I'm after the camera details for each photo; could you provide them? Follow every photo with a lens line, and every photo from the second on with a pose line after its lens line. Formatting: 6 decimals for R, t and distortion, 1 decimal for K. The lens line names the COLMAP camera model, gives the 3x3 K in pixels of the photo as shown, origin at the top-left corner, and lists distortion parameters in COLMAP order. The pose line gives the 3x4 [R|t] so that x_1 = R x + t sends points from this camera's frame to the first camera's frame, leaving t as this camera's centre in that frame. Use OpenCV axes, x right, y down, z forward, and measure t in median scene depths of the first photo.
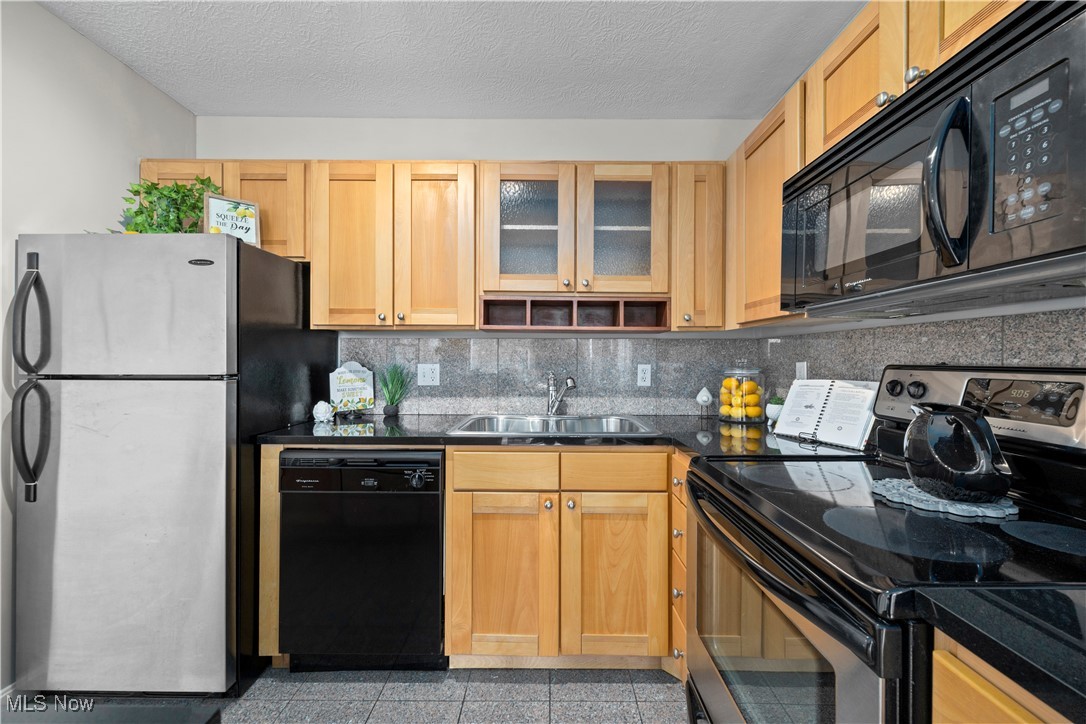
lens RADIAL K [[433.7, 0, 544.3], [0, 433.7, 359.0], [0, 0, 1]] dist [0.007135, -0.001054]
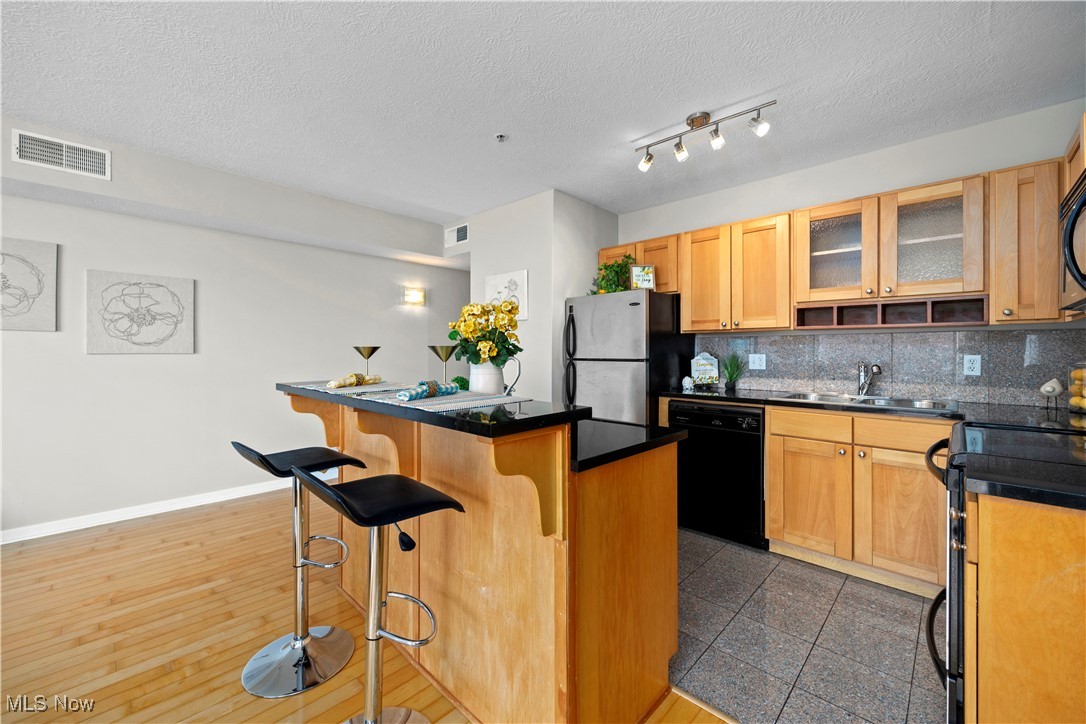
lens RADIAL K [[433.7, 0, 546.4], [0, 433.7, 350.6], [0, 0, 1]] dist [0.007135, -0.001054]
pose [[0.733452, -0.004826, -0.679724, 0.224336], [0.004462, 0.999987, -0.002285, -0.000813], [0.679727, -0.001357, 0.733464, -0.591405]]
